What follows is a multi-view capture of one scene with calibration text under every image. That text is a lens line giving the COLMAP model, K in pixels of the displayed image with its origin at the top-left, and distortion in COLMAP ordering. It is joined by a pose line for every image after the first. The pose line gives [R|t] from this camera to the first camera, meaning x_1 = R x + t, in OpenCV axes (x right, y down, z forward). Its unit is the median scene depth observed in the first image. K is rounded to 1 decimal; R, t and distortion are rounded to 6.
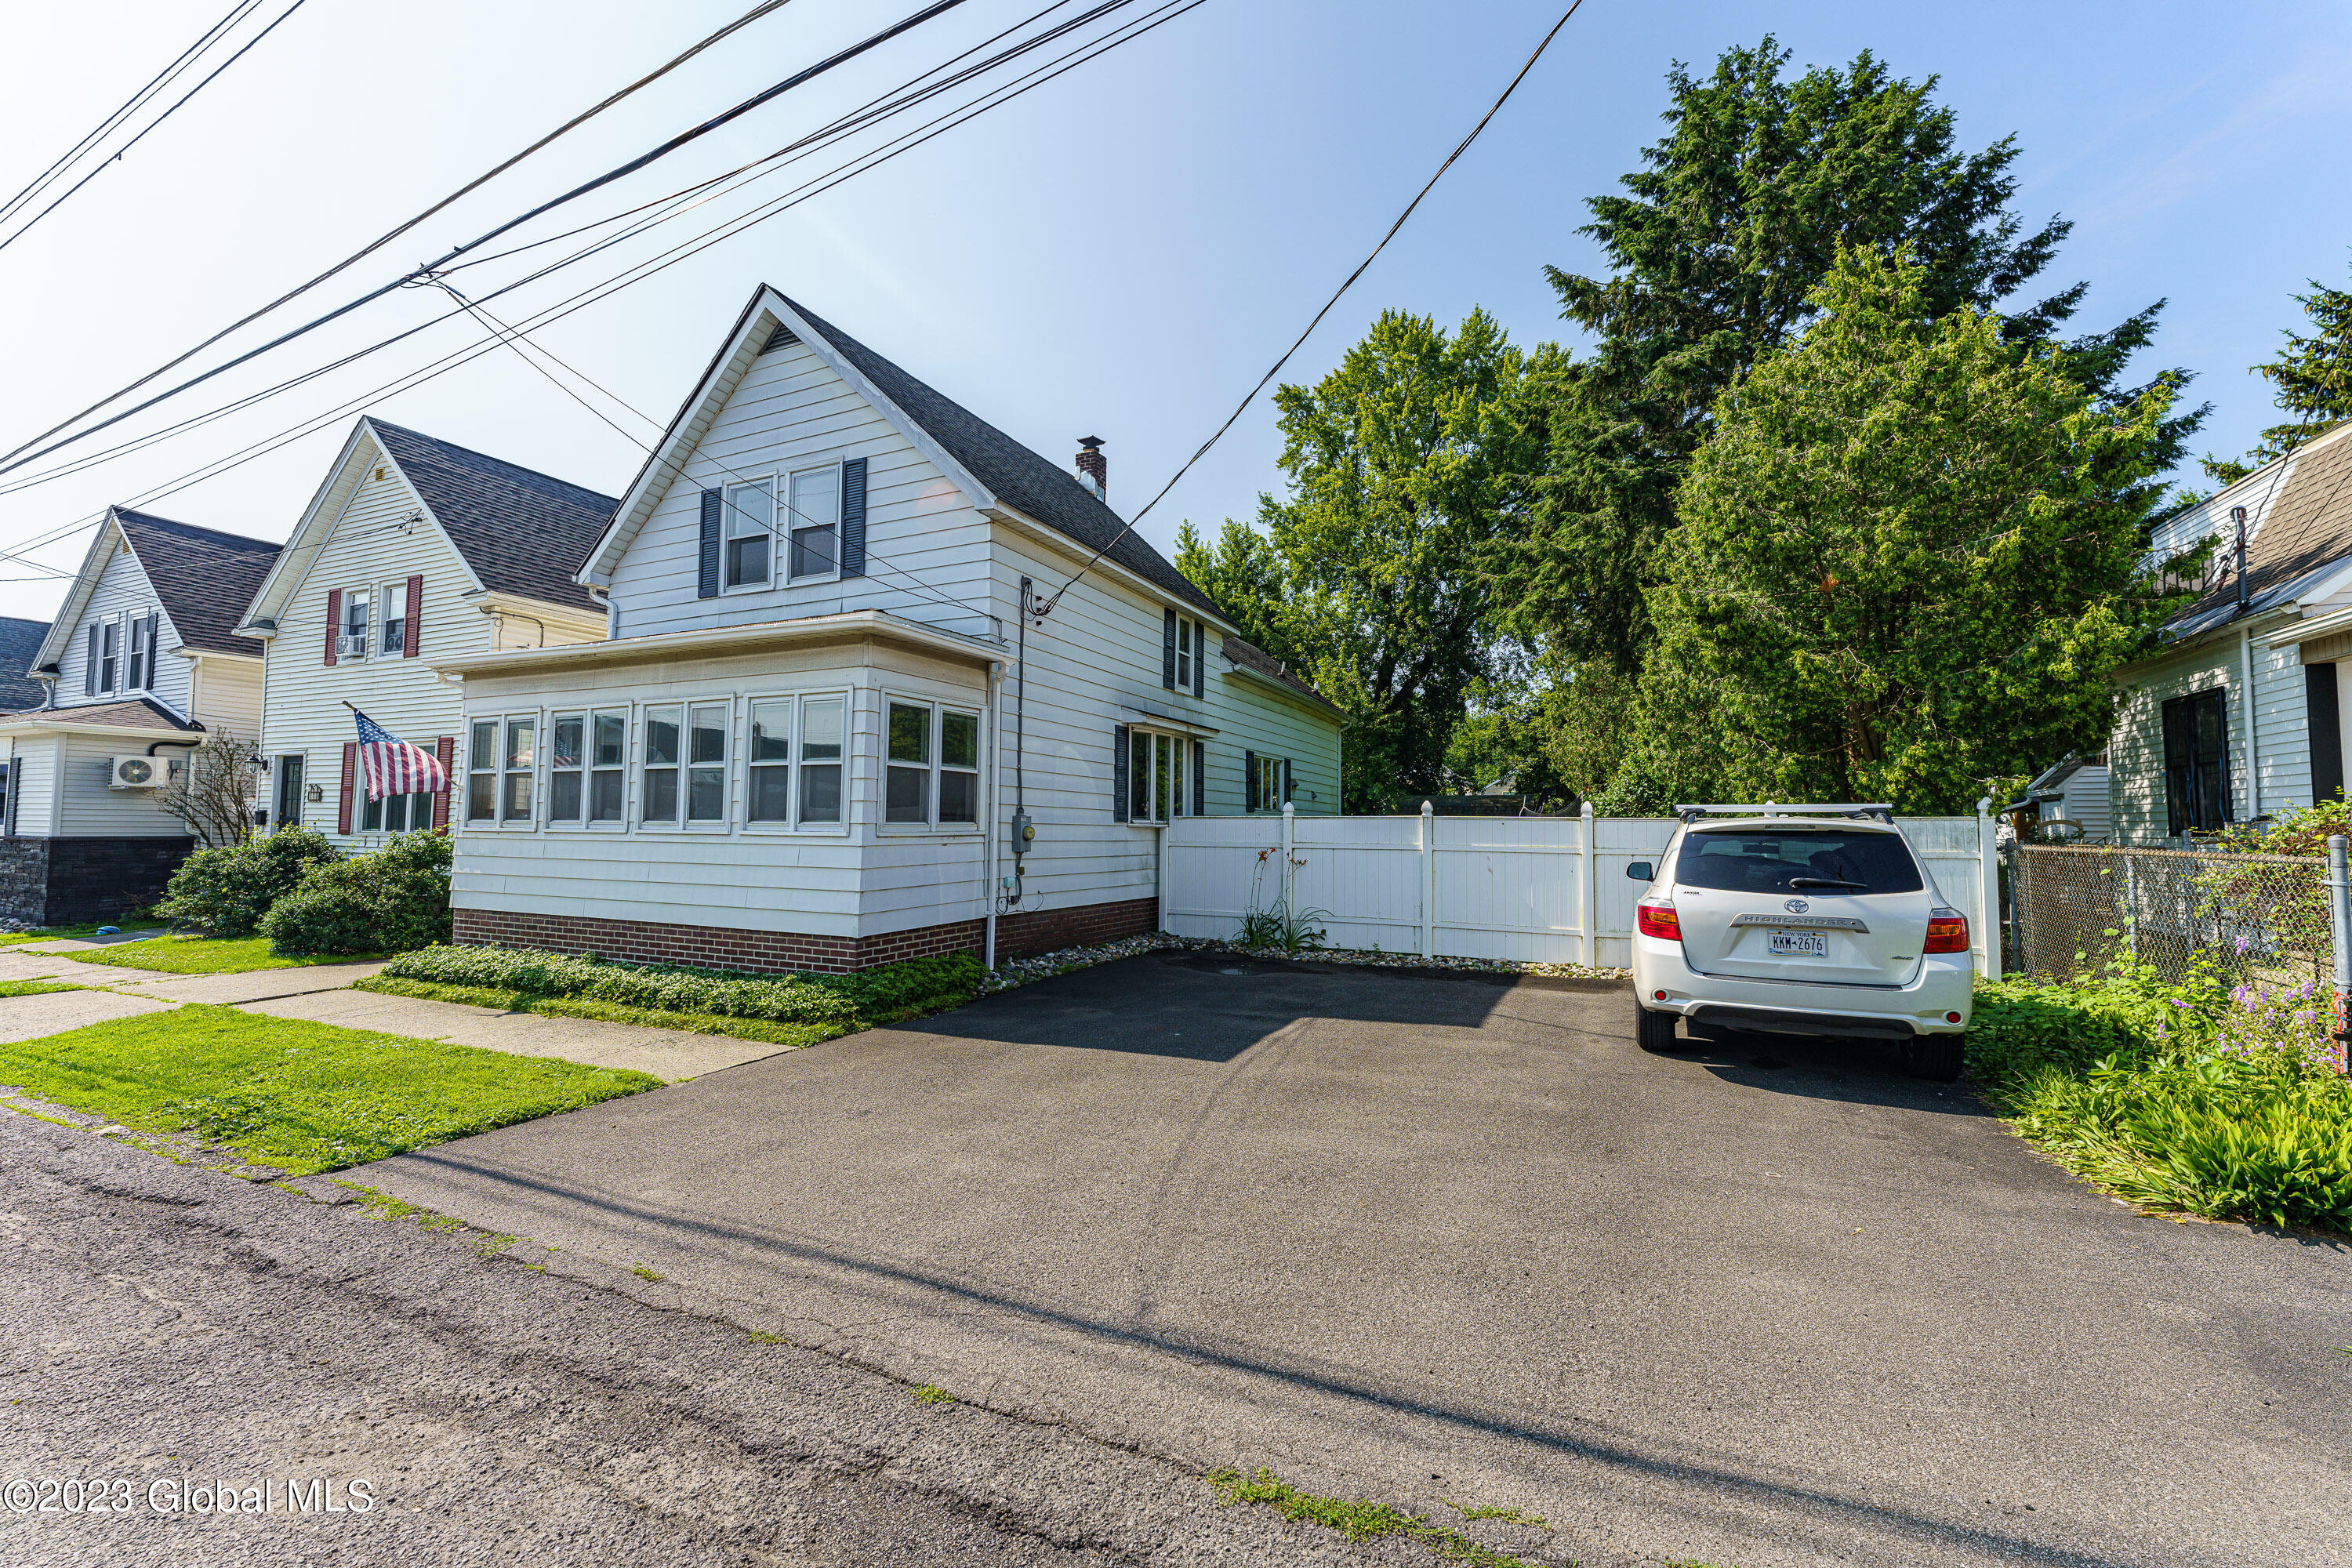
lens RADIAL K [[964.6, 0, 1189.1], [0, 964.6, 776.4], [0, 0, 1]] dist [-0.006135, 0.000531]
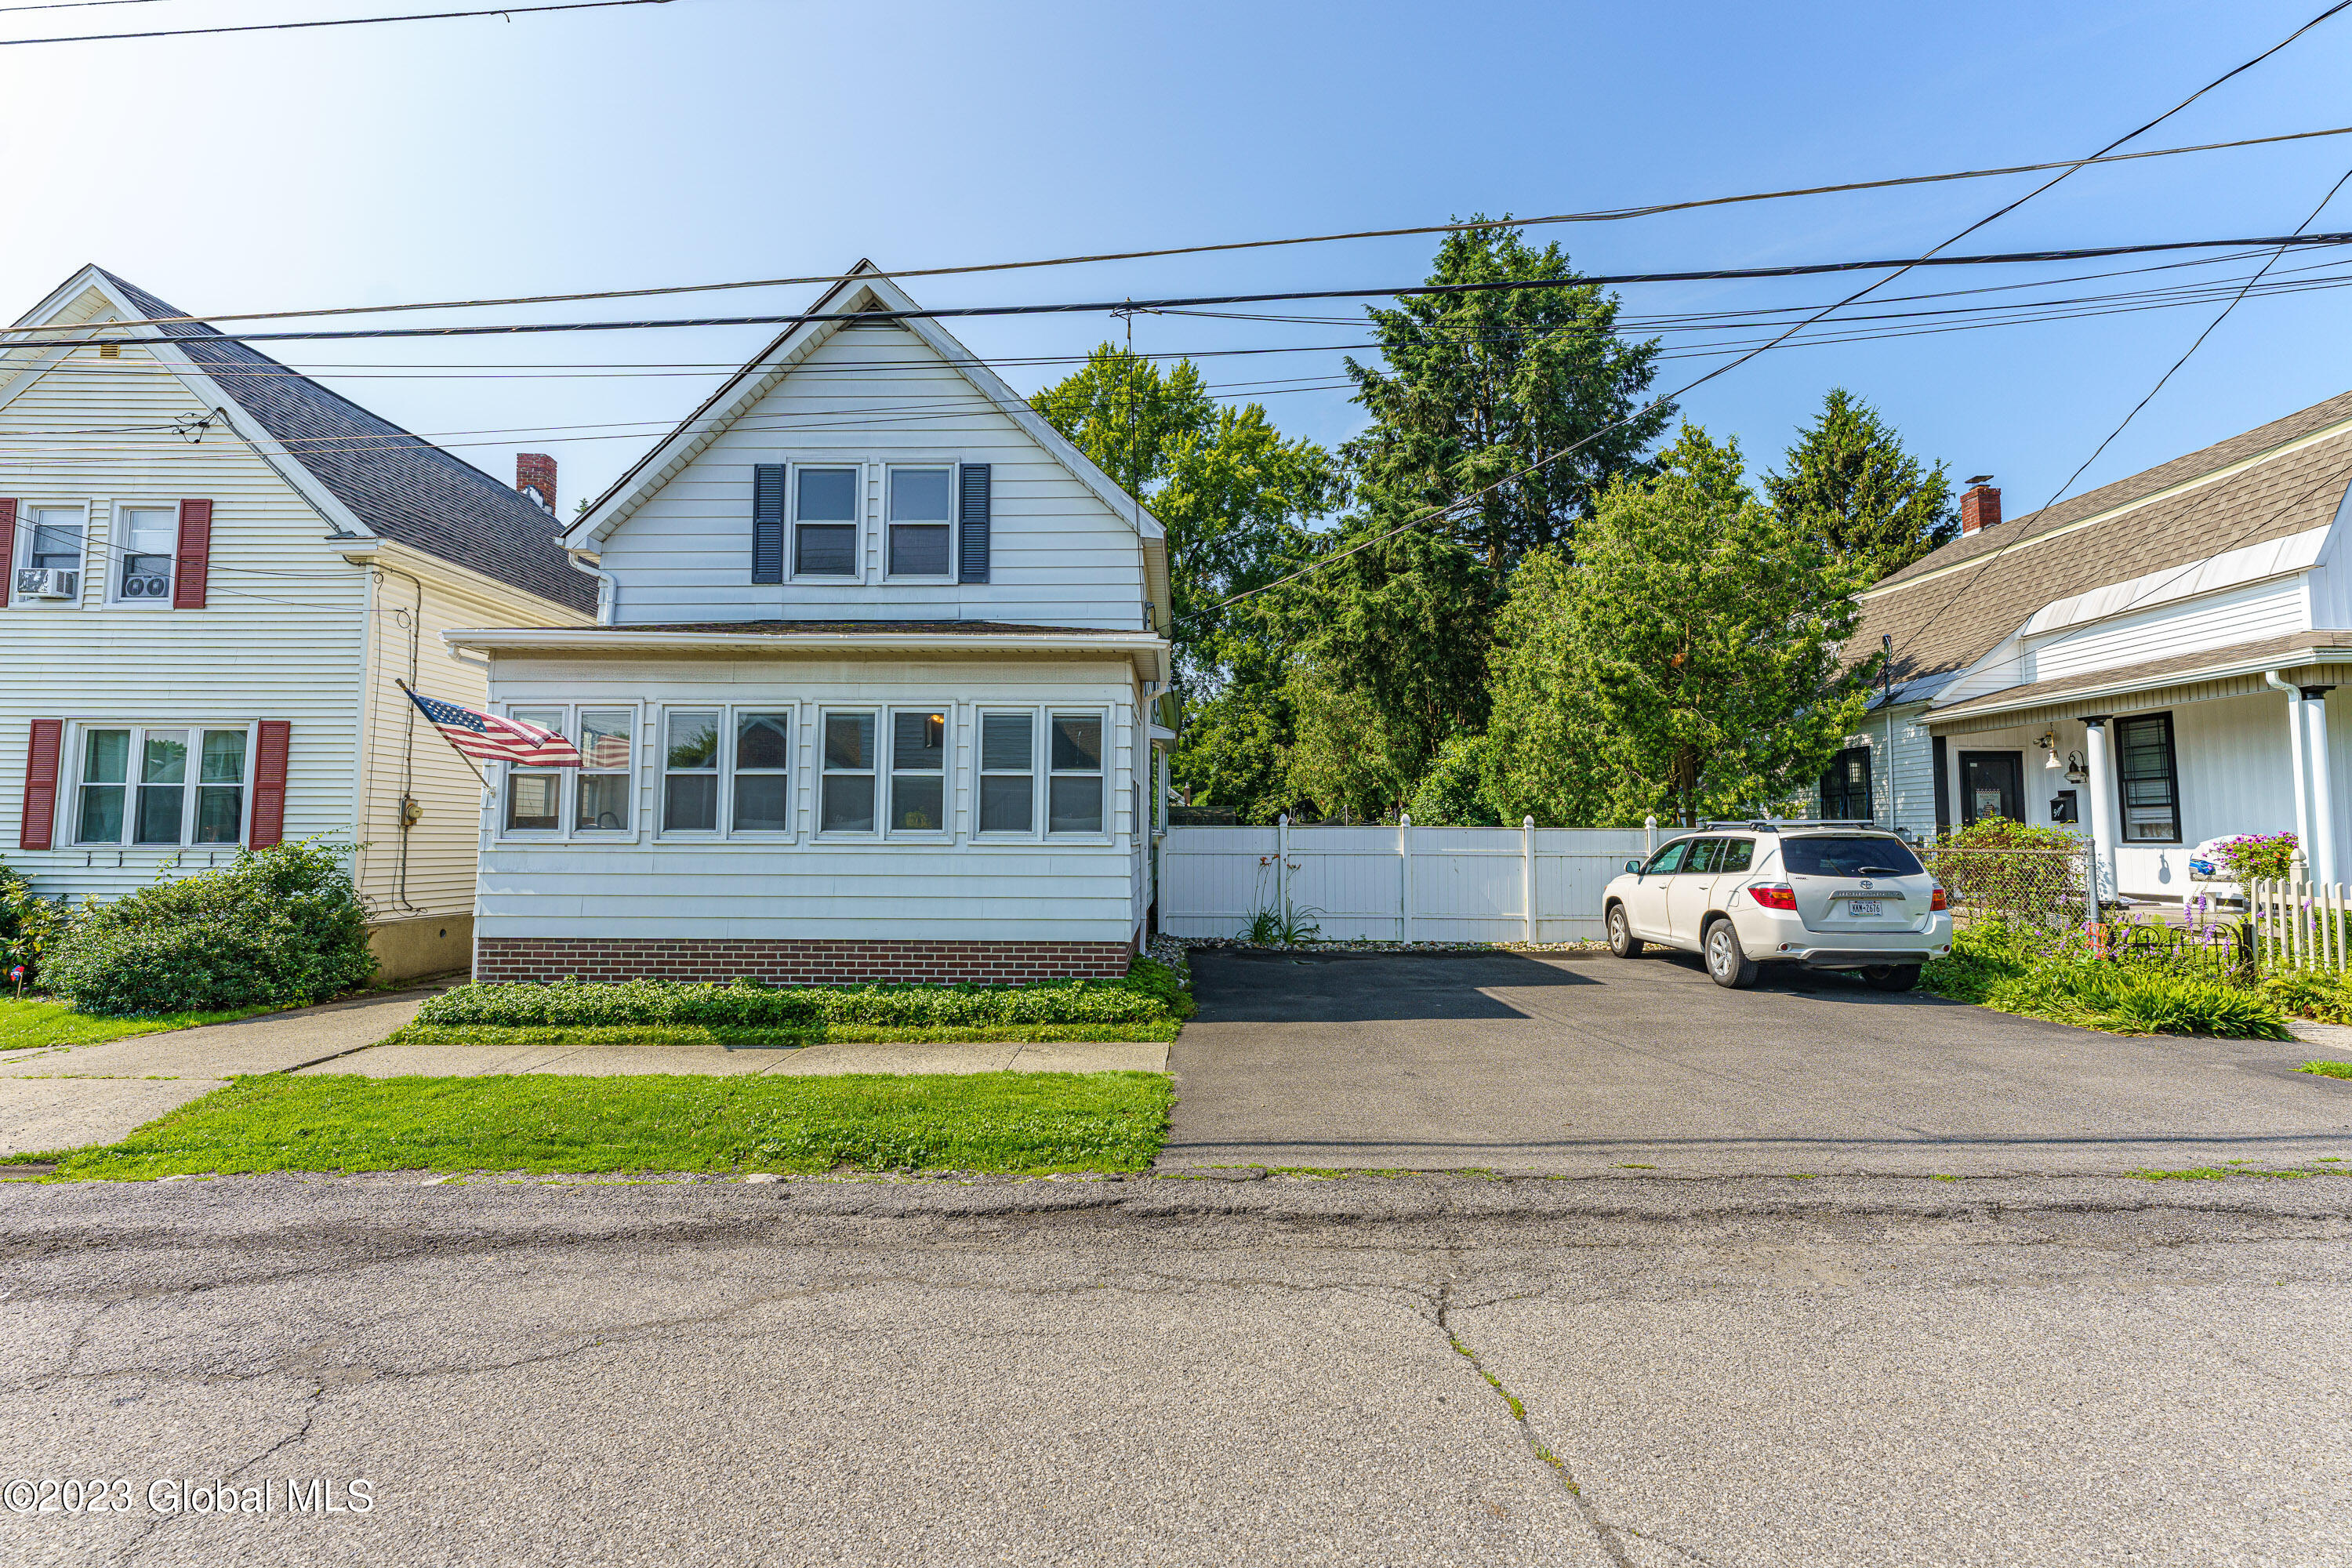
lens RADIAL K [[964.6, 0, 1182.5], [0, 964.6, 794.5], [0, 0, 1]] dist [-0.006135, 0.000531]
pose [[0.910814, 0.015489, 0.412527, -0.590172], [-0.019245, 0.999803, 0.004953, 0.000333], [-0.412369, -0.012451, 0.910932, 0.013527]]
